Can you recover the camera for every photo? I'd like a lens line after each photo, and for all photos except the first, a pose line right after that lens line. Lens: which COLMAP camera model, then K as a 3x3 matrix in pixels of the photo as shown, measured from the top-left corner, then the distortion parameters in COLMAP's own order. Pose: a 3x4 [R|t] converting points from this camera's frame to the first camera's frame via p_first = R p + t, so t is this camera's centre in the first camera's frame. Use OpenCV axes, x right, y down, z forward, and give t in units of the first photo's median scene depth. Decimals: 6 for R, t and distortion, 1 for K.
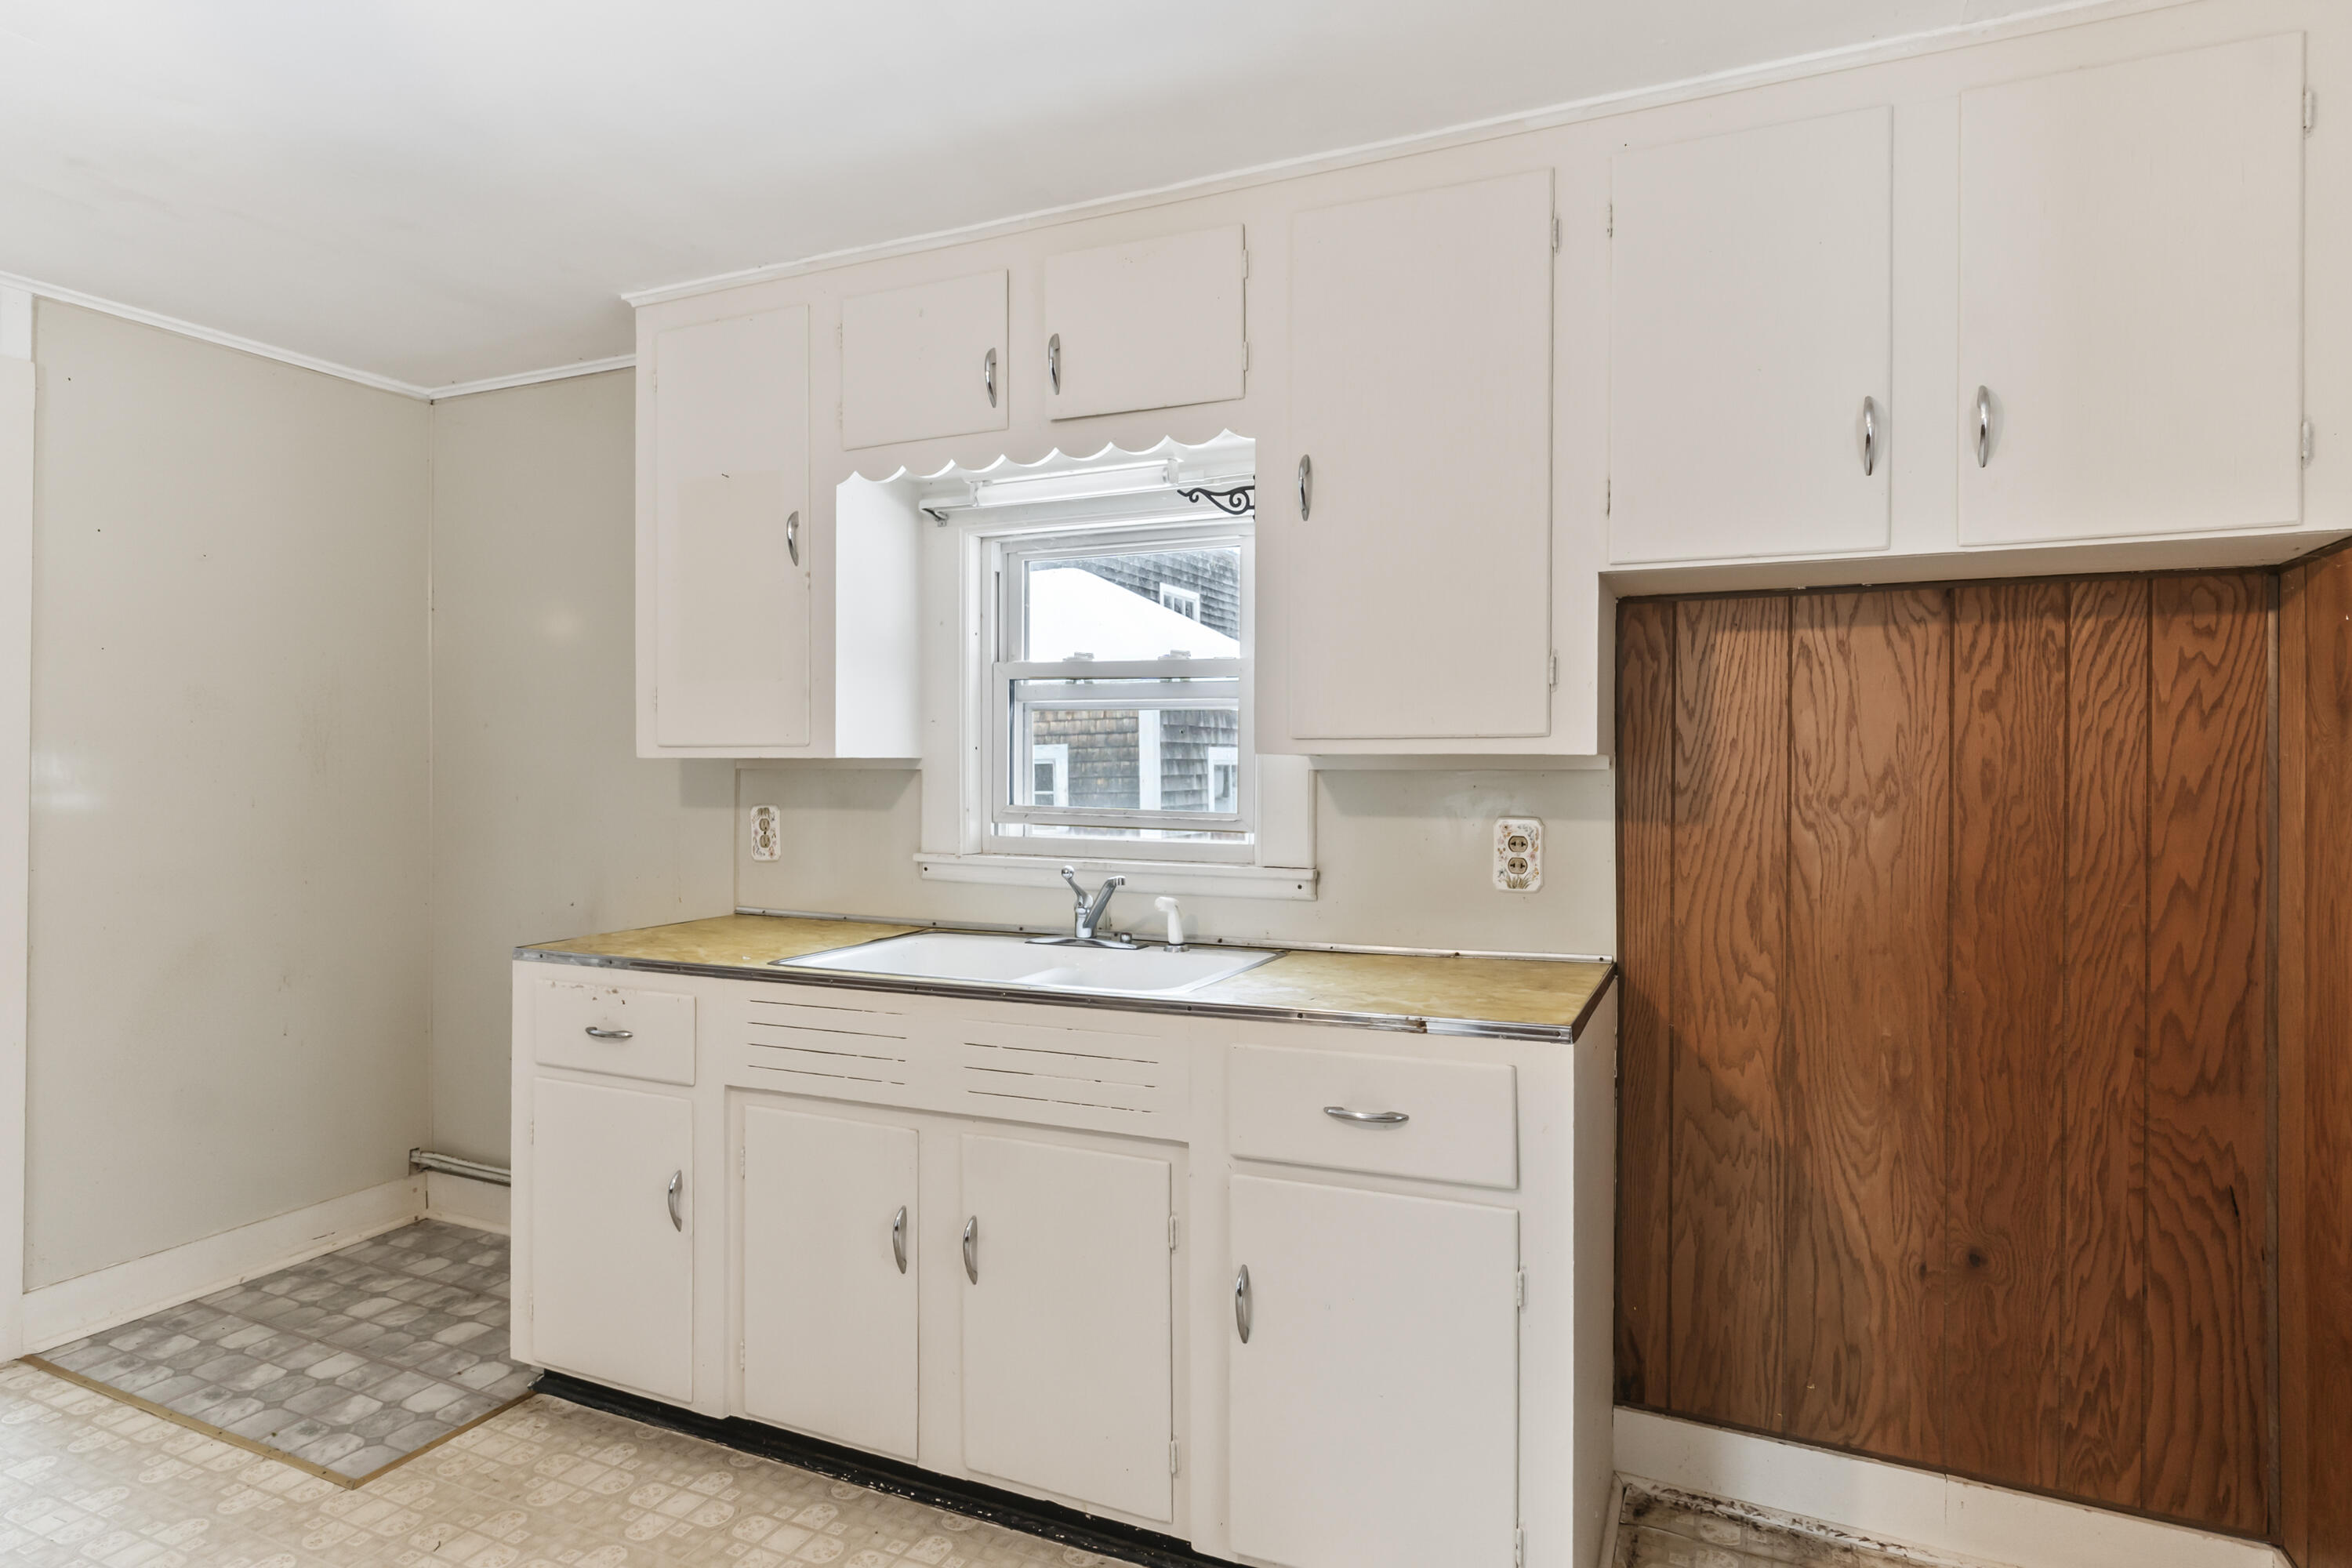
lens RADIAL K [[1274.4, 0, 1175.6], [0, 1274.4, 774.5], [0, 0, 1]] dist [-0.005354, -0.002425]
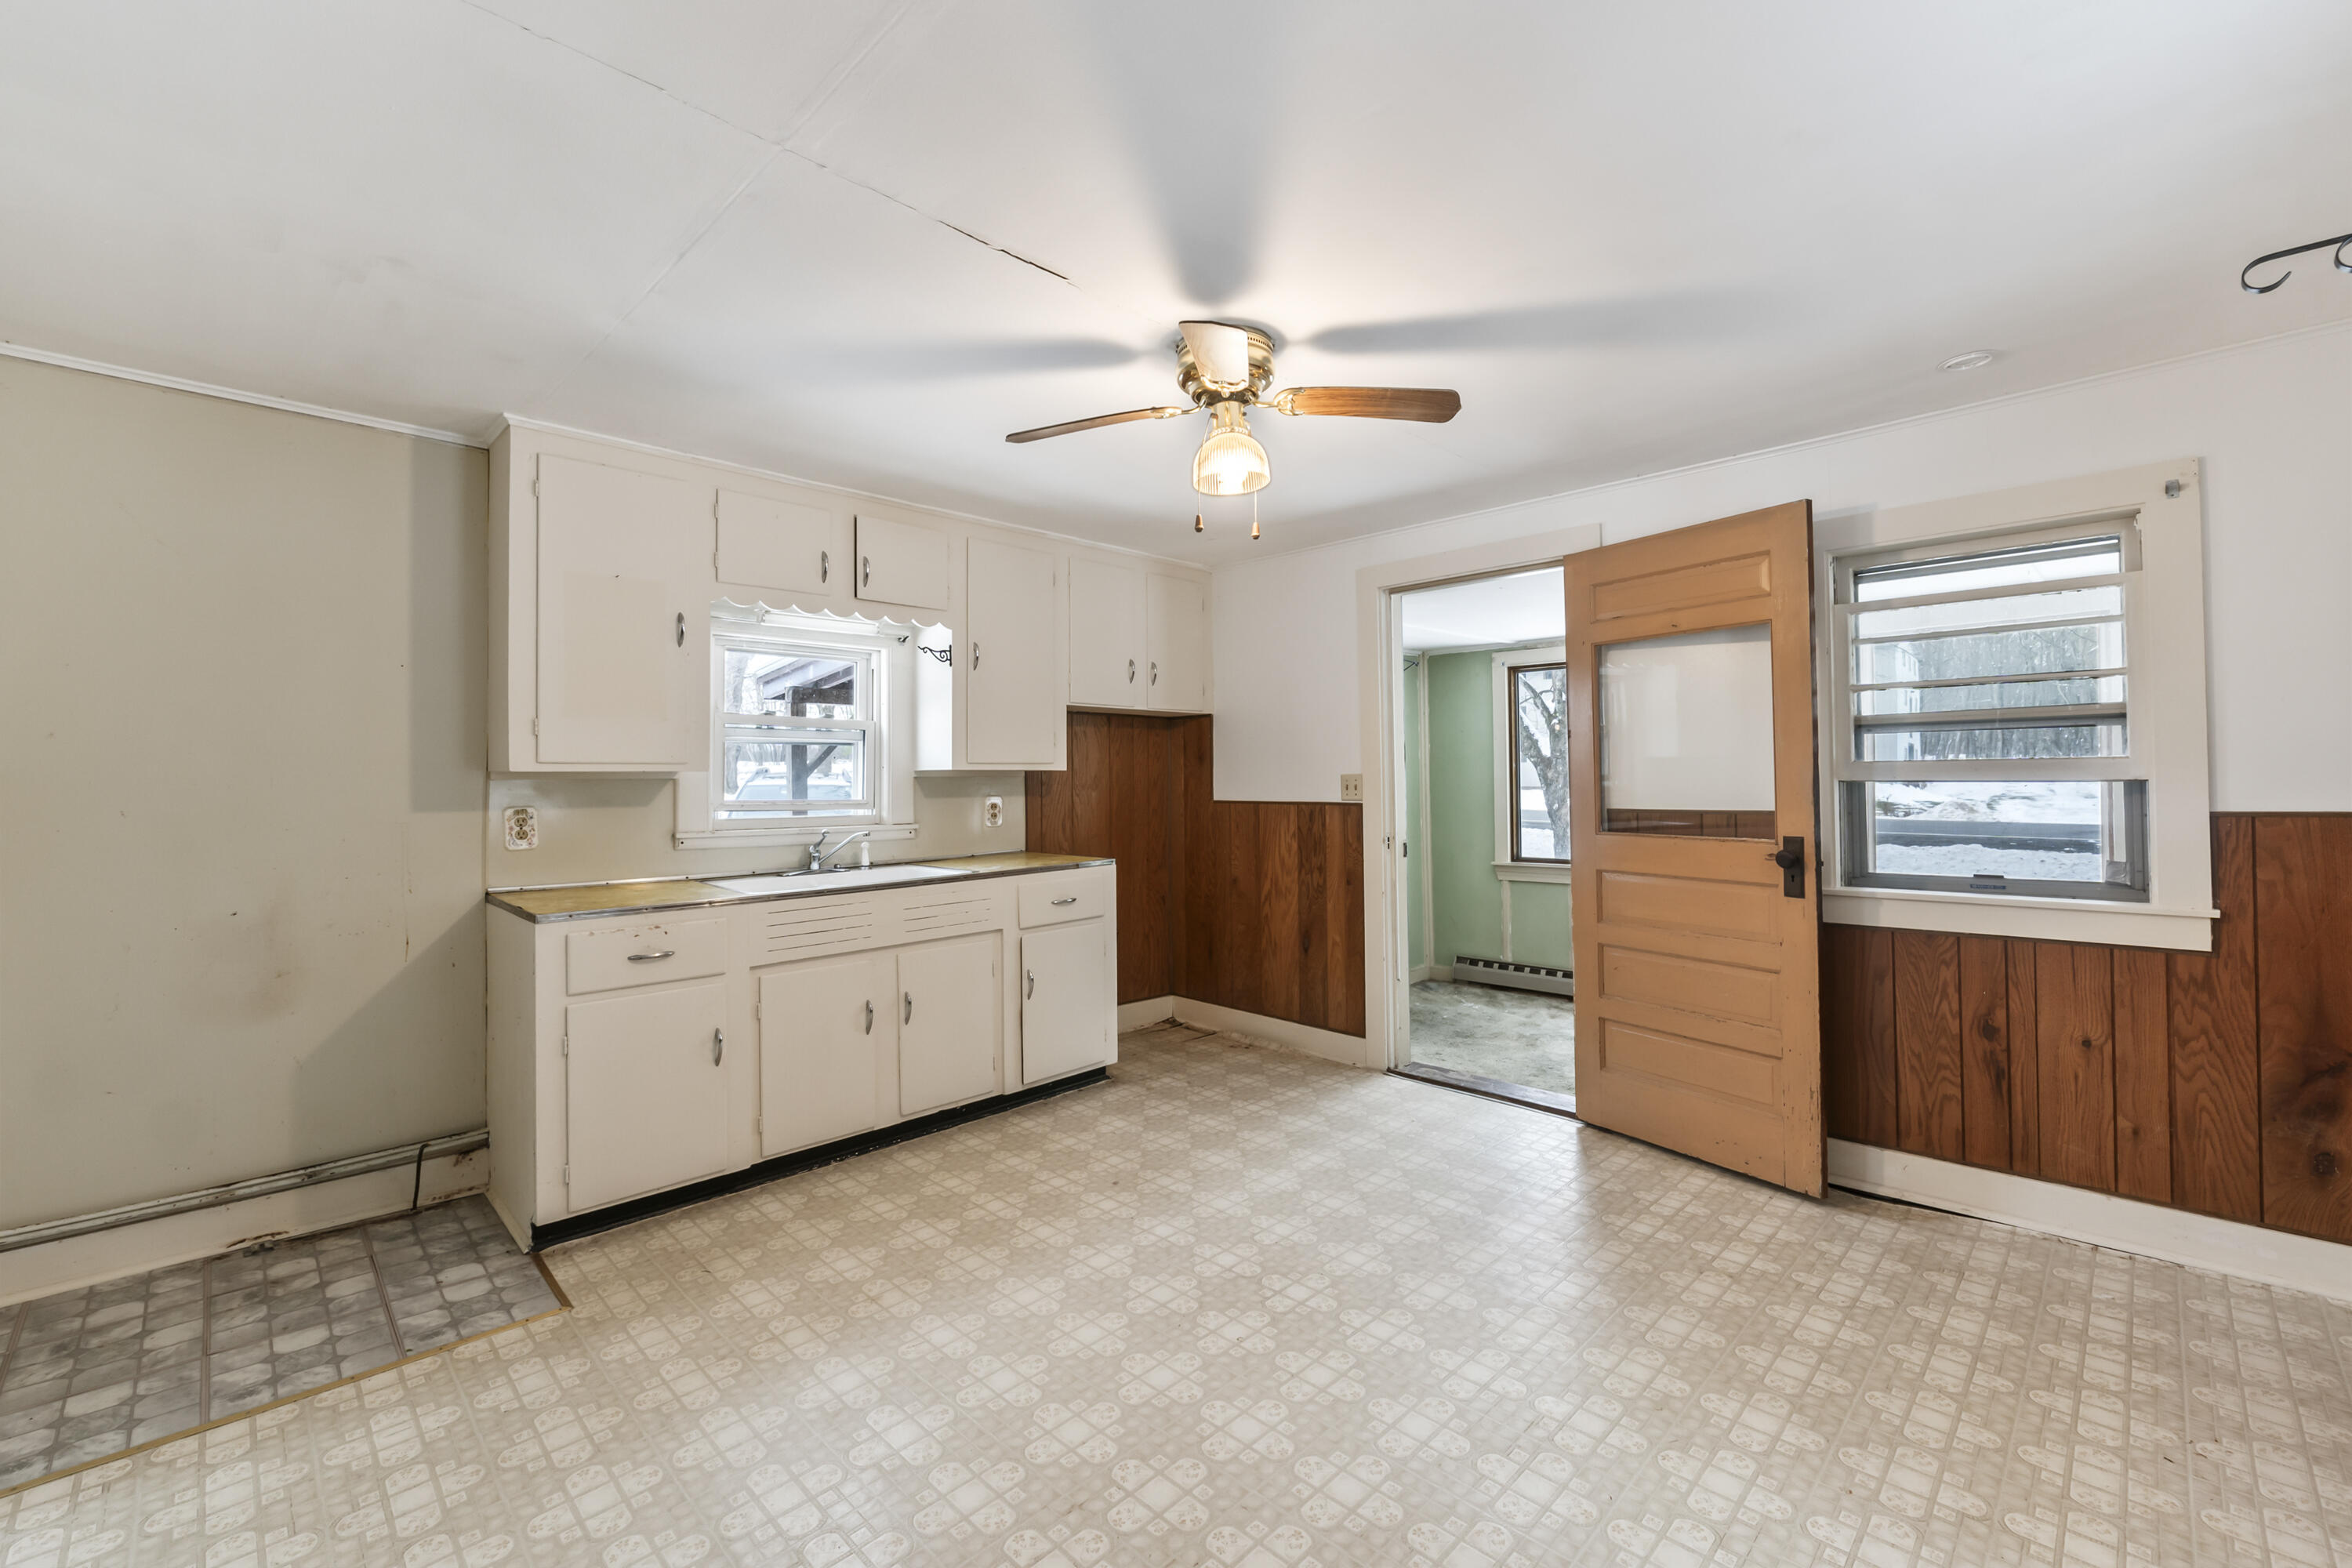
lens RADIAL K [[977.3, 0, 1184.8], [0, 977.3, 776.0], [0, 0, 1]] dist [-0.011272, 0.000581]
pose [[0.346459, -0.004288, 0.938055, -1.245626], [0.011636, 0.999932, 0.000273, -0.000593], [-0.937993, 0.010821, 0.346485, 0.014230]]
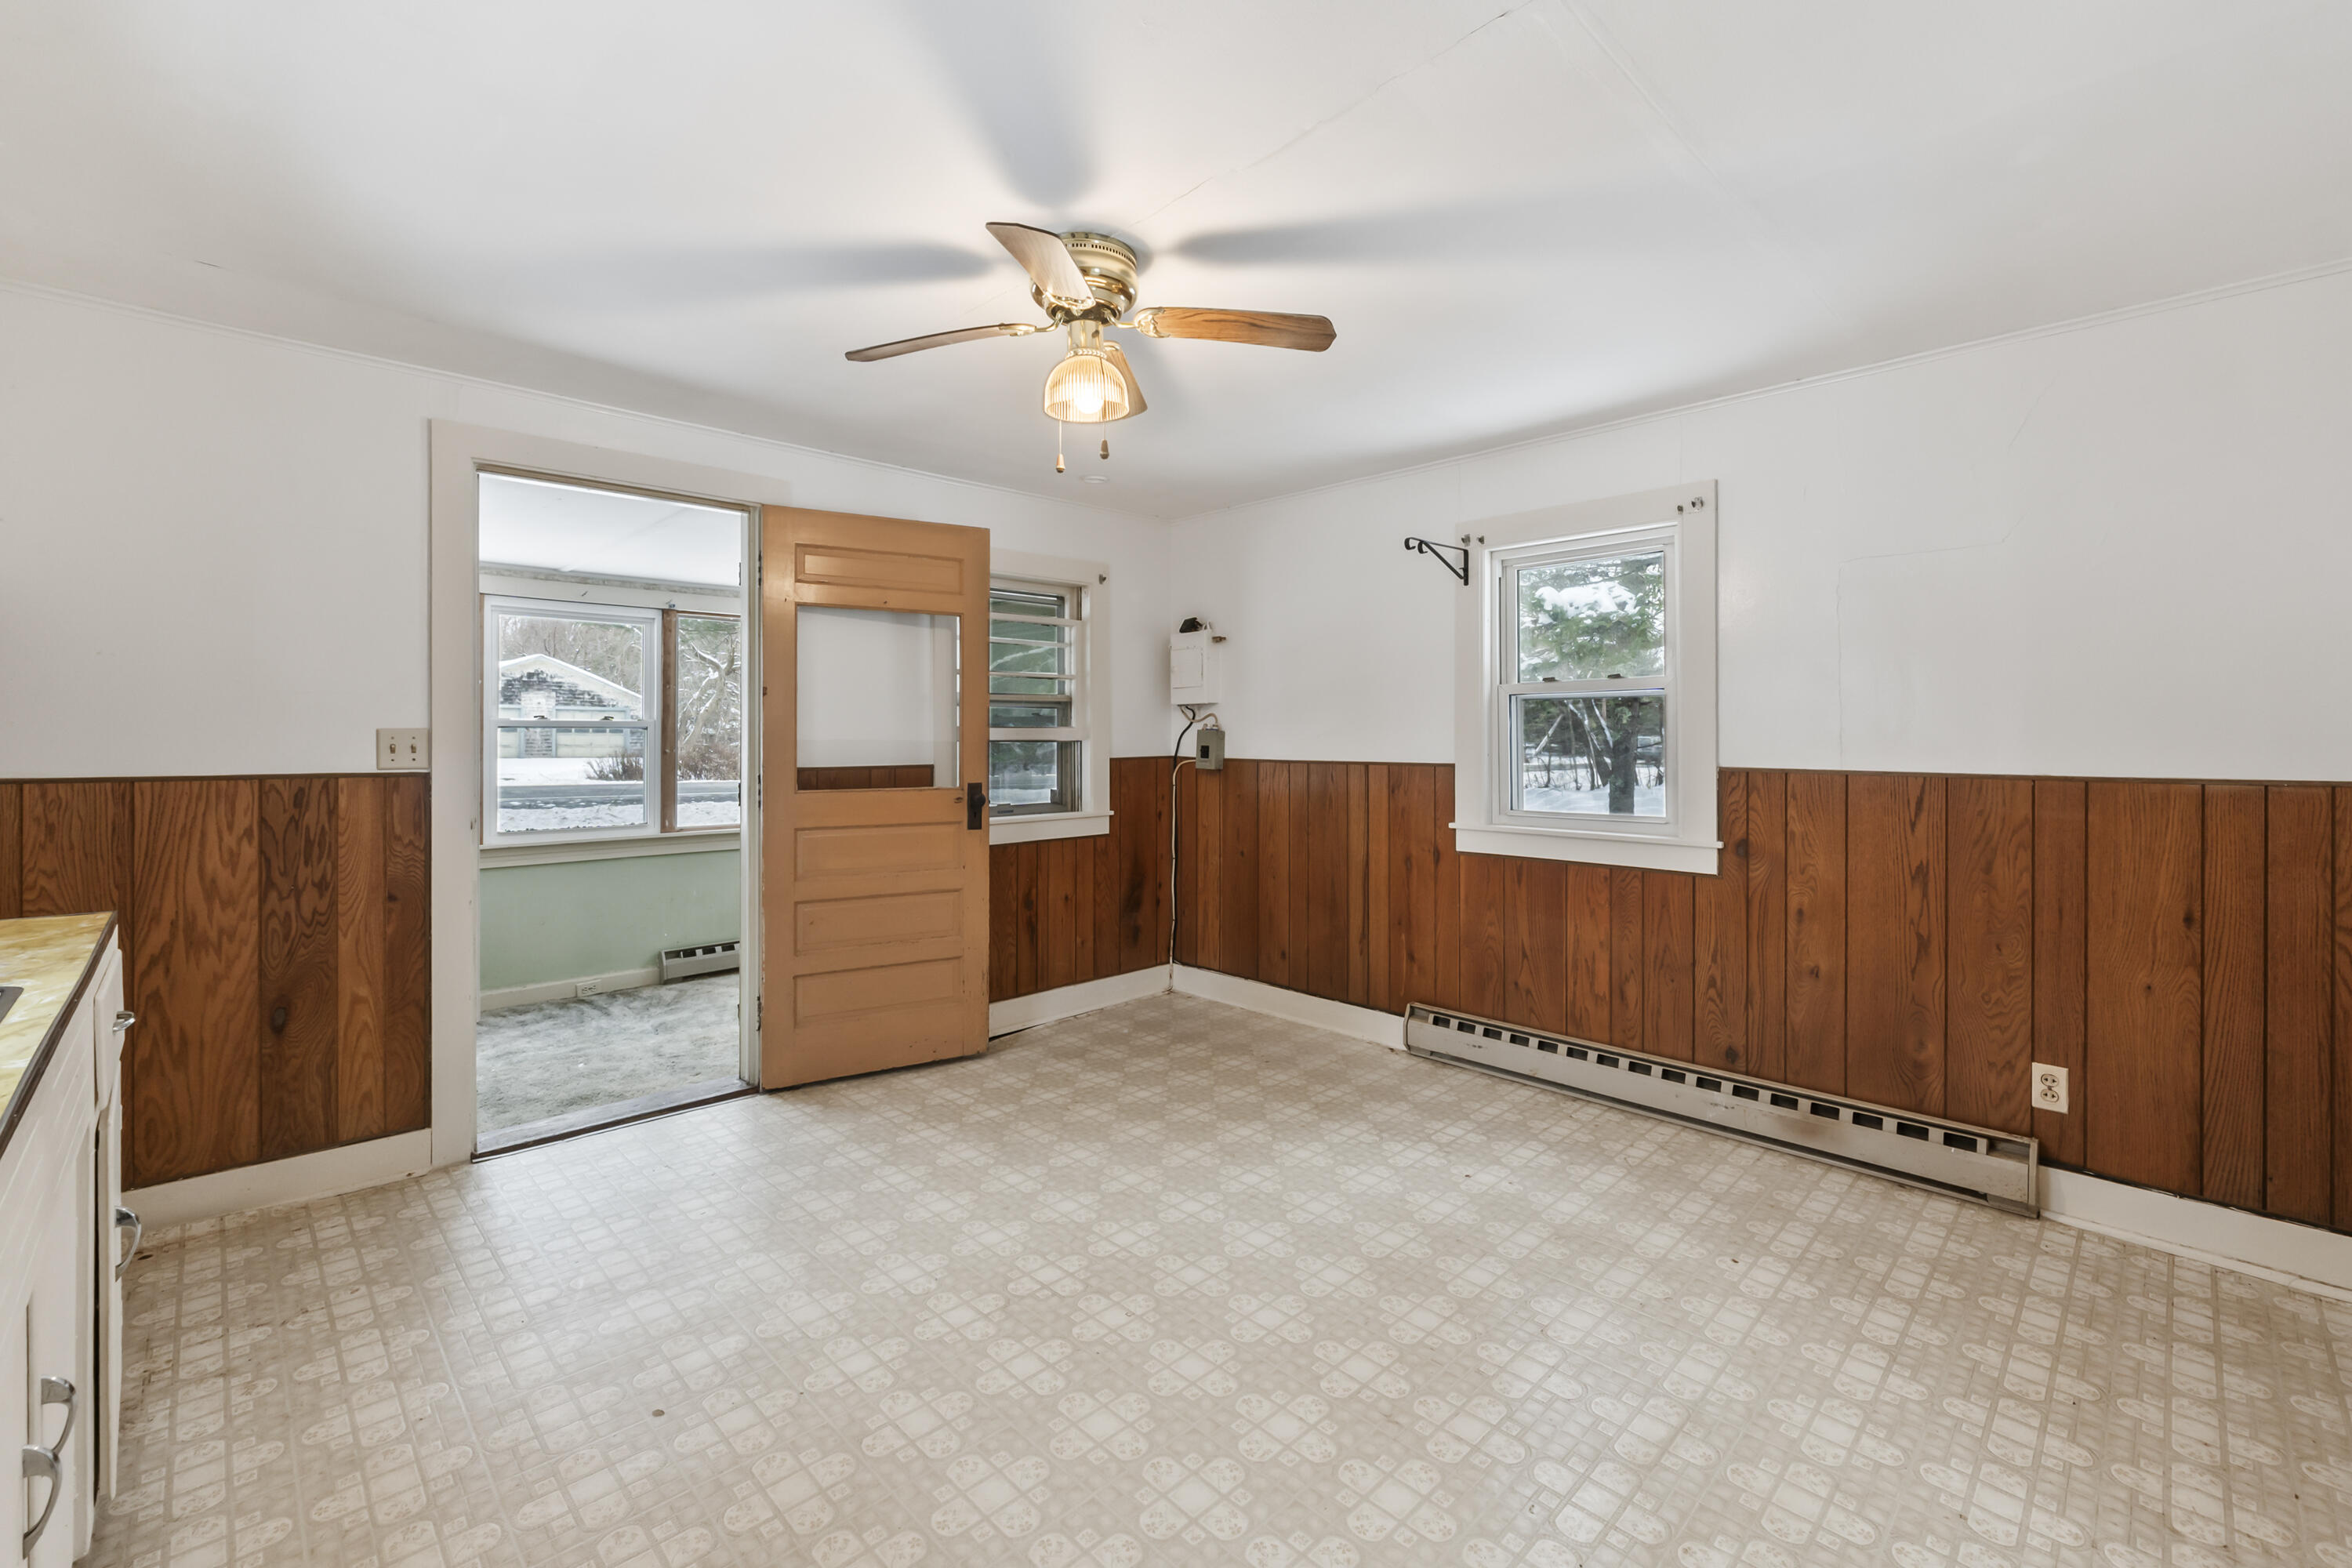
lens RADIAL K [[977.3, 0, 1177.0], [0, 977.3, 732.8], [0, 0, 1]] dist [-0.011272, 0.000581]
pose [[-0.931334, -0.001184, 0.364163, -0.754459], [-0.002585, 0.999991, -0.003359, 0.006082], [-0.364156, -0.004070, -0.931329, 1.045539]]
